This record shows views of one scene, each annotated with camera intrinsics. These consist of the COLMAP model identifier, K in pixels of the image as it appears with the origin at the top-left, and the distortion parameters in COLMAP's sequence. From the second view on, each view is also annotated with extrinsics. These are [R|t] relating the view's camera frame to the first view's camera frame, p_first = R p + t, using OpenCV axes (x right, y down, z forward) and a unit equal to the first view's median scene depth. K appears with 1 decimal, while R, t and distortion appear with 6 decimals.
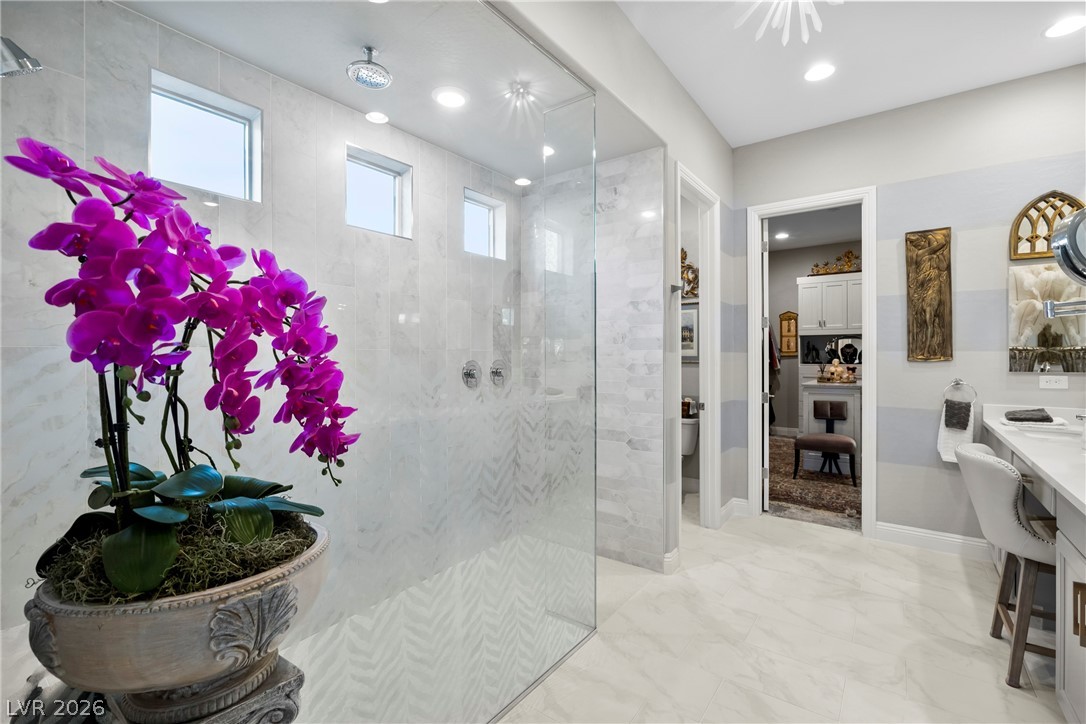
lens RADIAL K [[492.3, 0, 538.0], [0, 492.3, 355.3], [0, 0, 1]] dist [-0.015983, -0.000293]
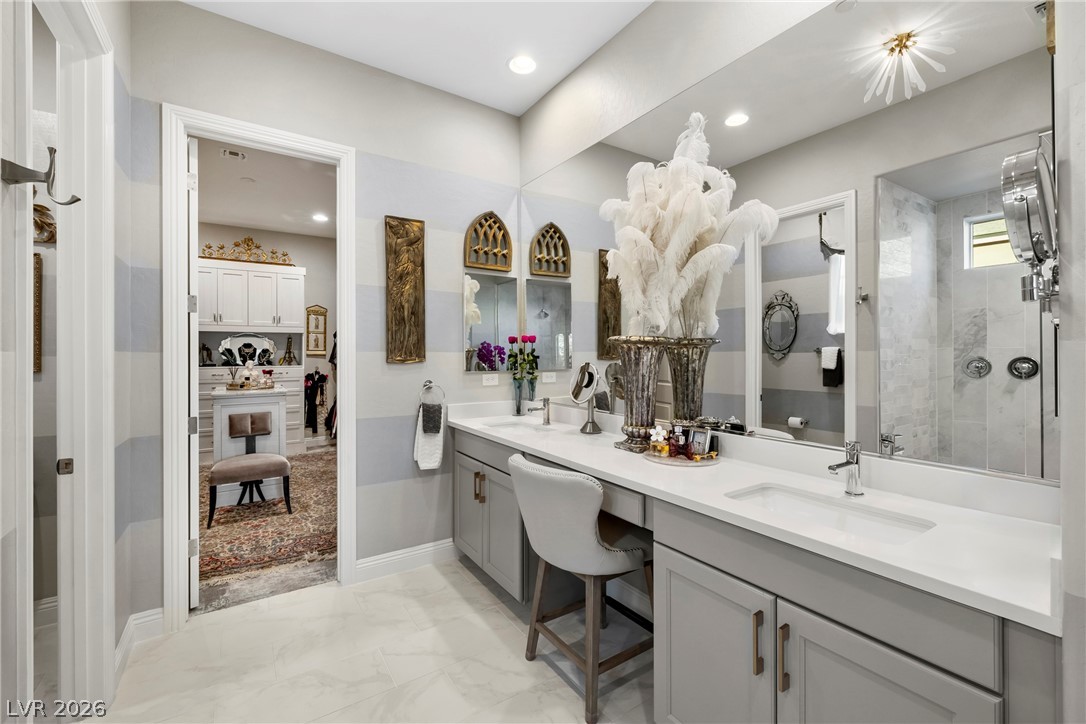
lens RADIAL K [[460.5, 0, 543.7], [0, 460.5, 353.0], [0, 0, 1]] dist [0.002607, 0.000089]
pose [[0.343570, 0.002715, 0.939123, 0.081453], [0.002369, 0.999990, -0.003758, -0.002370], [-0.939124, 0.003515, 0.343560, 0.456170]]
